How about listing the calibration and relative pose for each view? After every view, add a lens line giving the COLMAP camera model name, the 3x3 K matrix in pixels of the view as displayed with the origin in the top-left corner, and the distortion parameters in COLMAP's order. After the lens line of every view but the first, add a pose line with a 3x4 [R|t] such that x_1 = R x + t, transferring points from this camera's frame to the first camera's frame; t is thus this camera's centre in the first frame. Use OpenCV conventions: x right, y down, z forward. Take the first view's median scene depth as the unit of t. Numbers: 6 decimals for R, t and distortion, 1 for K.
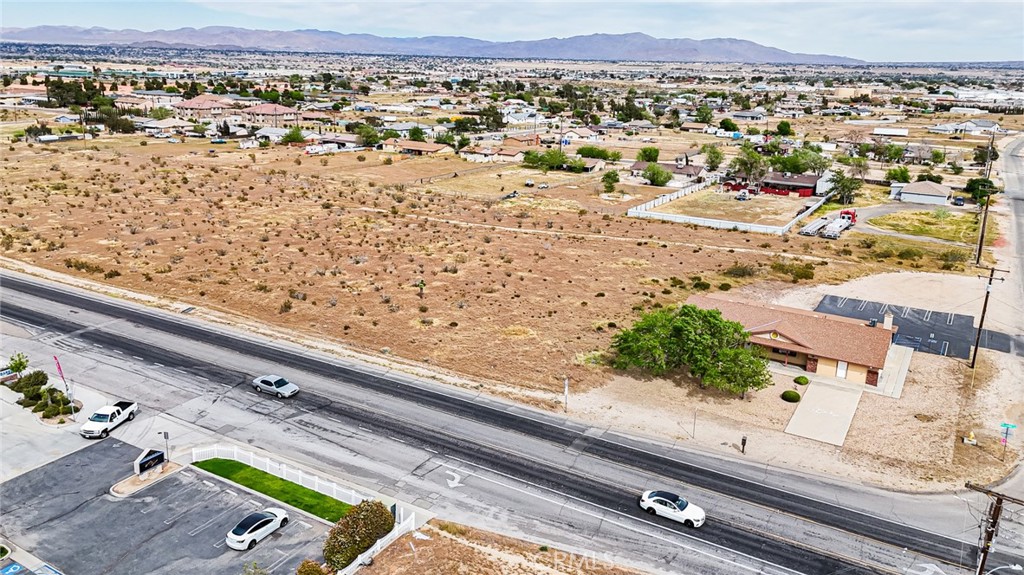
lens RADIAL K [[757.7, 0, 512.0], [0, 757.7, 287.5], [0, 0, 1]] dist [0.083478, -0.079720]
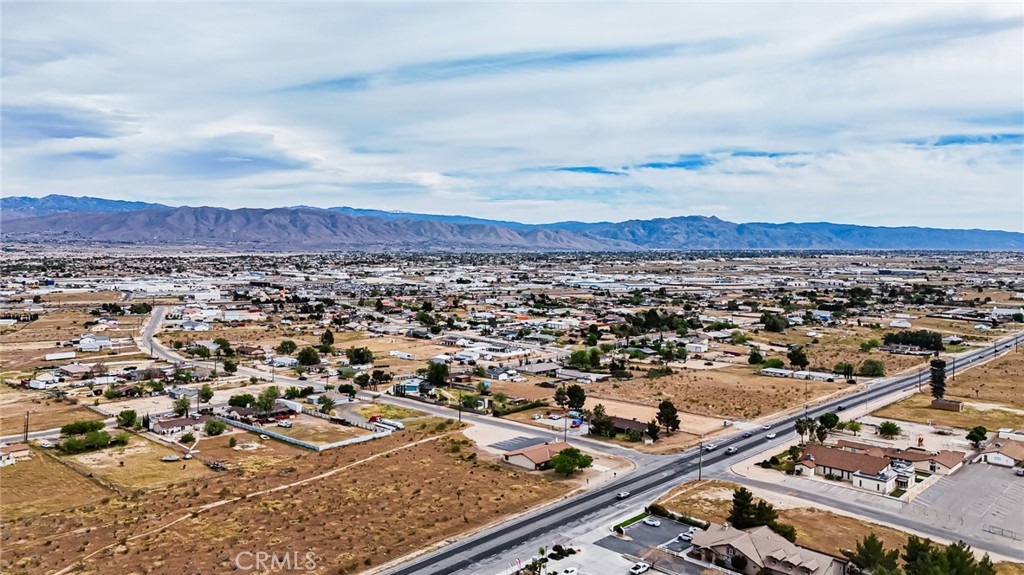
lens RADIAL K [[780.2, 0, 499.6], [0, 780.2, 285.2], [0, 0, 1]] dist [0.083956, -0.080303]
pose [[0.220338, -0.076171, 0.972445, -2.241139], [0.276154, 0.961029, 0.012705, -0.571276], [-0.935516, 0.265745, 0.232787, 0.258444]]
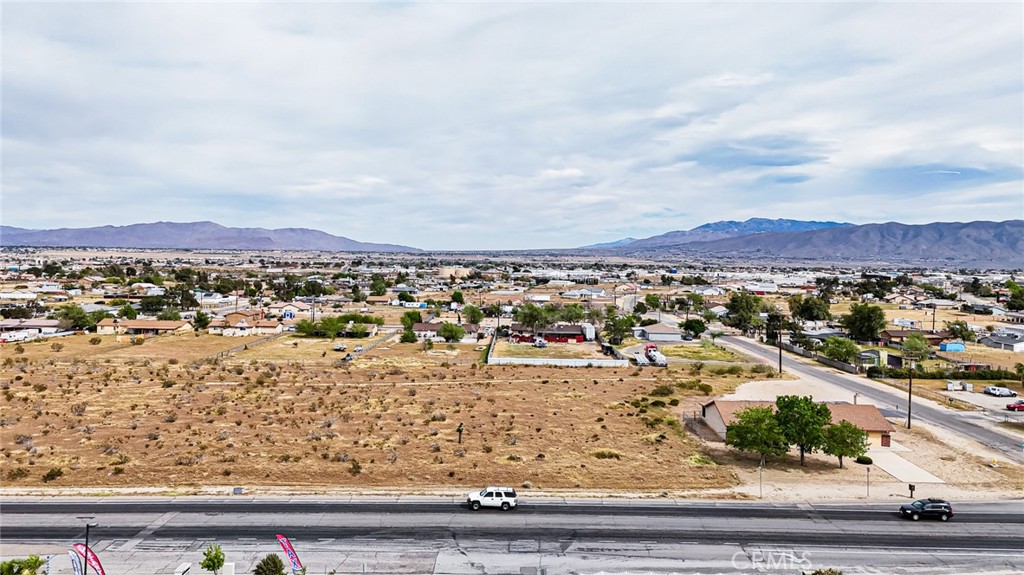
lens RADIAL K [[773.3, 0, 502.7], [0, 773.3, 265.6], [0, 0, 1]] dist [0.079918, -0.079060]
pose [[0.867751, -0.018427, 0.496657, -0.585723], [0.148681, 0.963172, -0.224038, 0.027108], [-0.474238, 0.268253, 0.838534, 0.097275]]
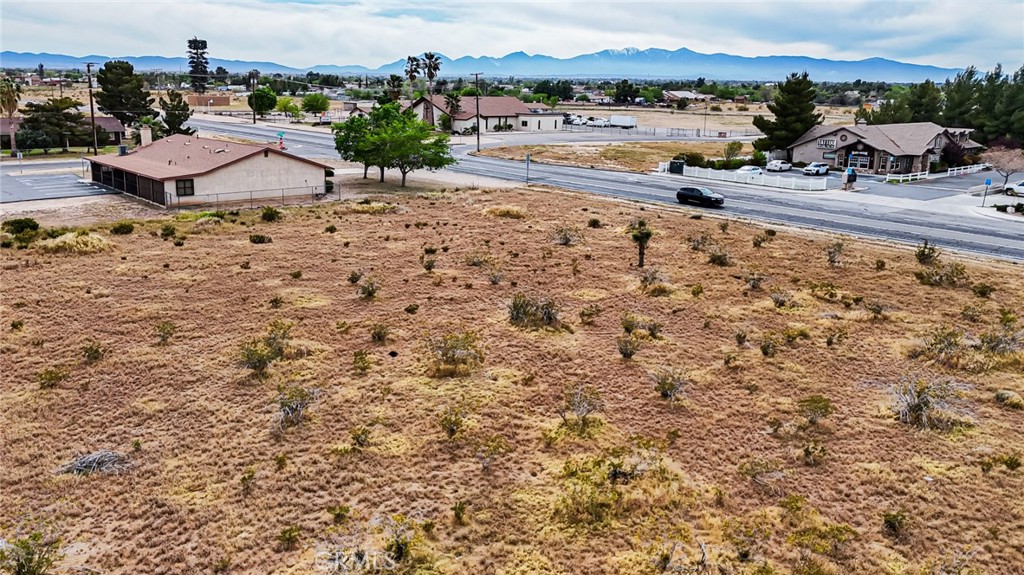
lens RADIAL K [[773.3, 0, 502.7], [0, 773.3, 265.6], [0, 0, 1]] dist [0.079918, -0.079060]
pose [[-0.949602, -0.111522, 0.292949, -0.184862], [0.049519, 0.869462, 0.491511, -0.223592], [-0.309523, 0.481246, -0.820120, 1.471811]]
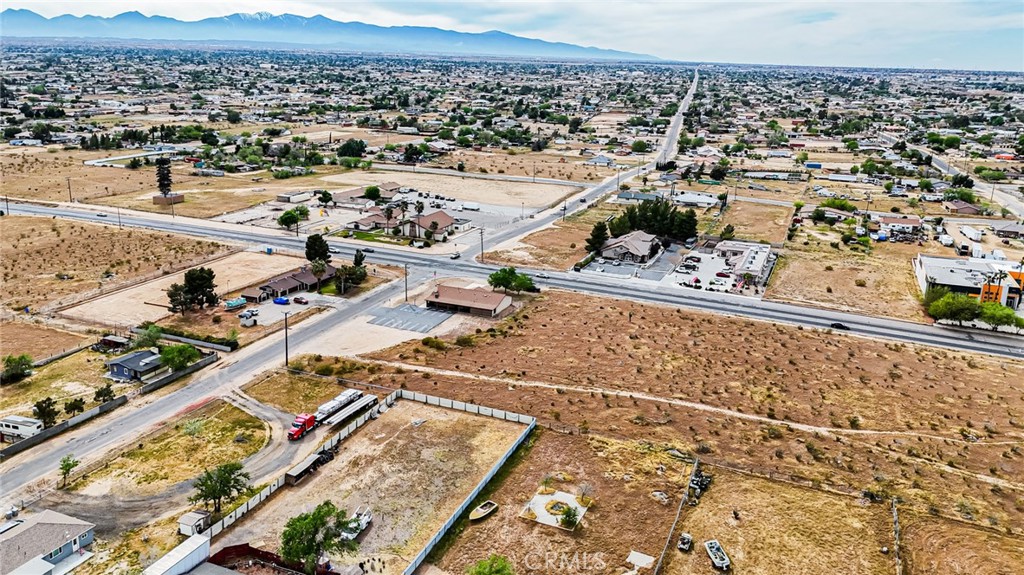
lens RADIAL K [[757.7, 0, 512.0], [0, 757.7, 287.5], [0, 0, 1]] dist [0.083478, -0.079720]
pose [[-0.989146, -0.005170, -0.146843, 0.525891], [-0.085110, 0.834811, 0.543918, -1.214122], [0.119774, 0.550512, -0.826191, 2.750684]]
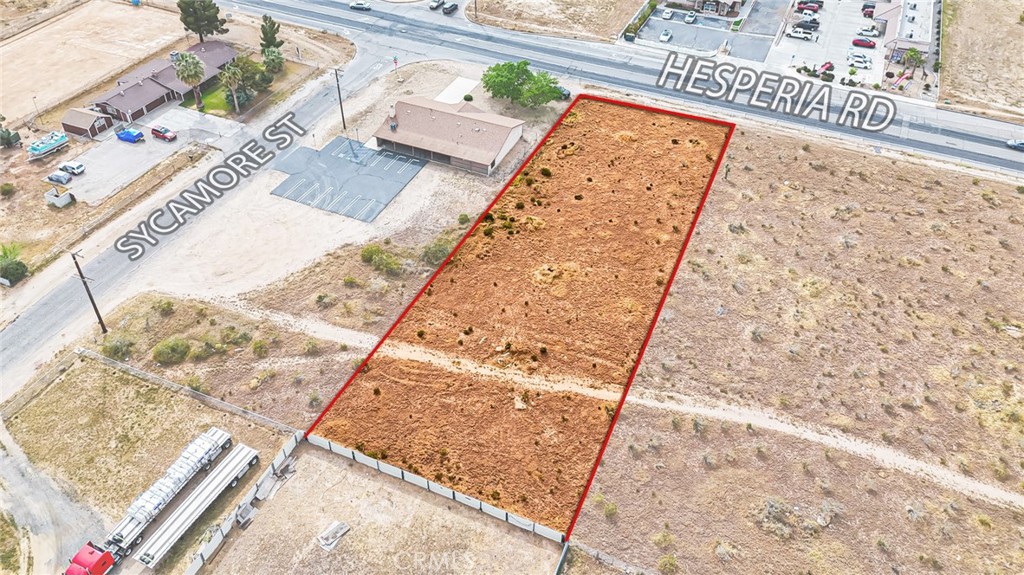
lens RADIAL K [[731.5, 0, 512.0], [0, 731.5, 287.5], [0, 0, 1]] dist [0.064200, -0.057353]
pose [[-0.991473, 0.058129, -0.116626, 0.378737], [-0.070545, 0.513063, 0.855447, -0.911904], [0.109563, 0.856380, -0.504588, 1.788164]]
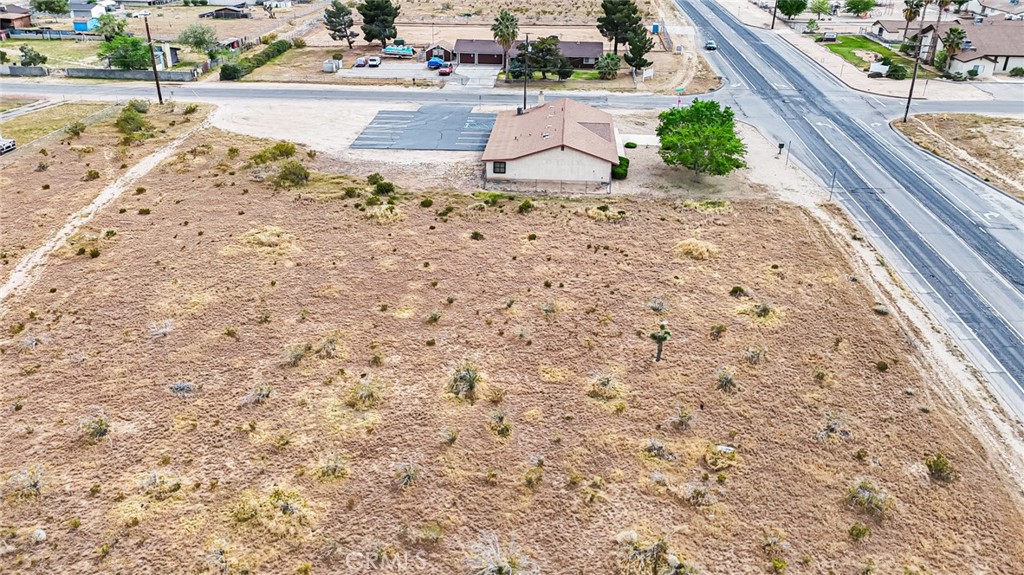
lens RADIAL K [[757.7, 0, 512.0], [0, 757.7, 287.5], [0, 0, 1]] dist [0.083478, -0.079720]
pose [[-0.444735, -0.434207, 0.783374, -0.479320], [0.240943, 0.784390, 0.571558, -0.357372], [-0.862646, 0.442940, -0.244226, 1.253180]]
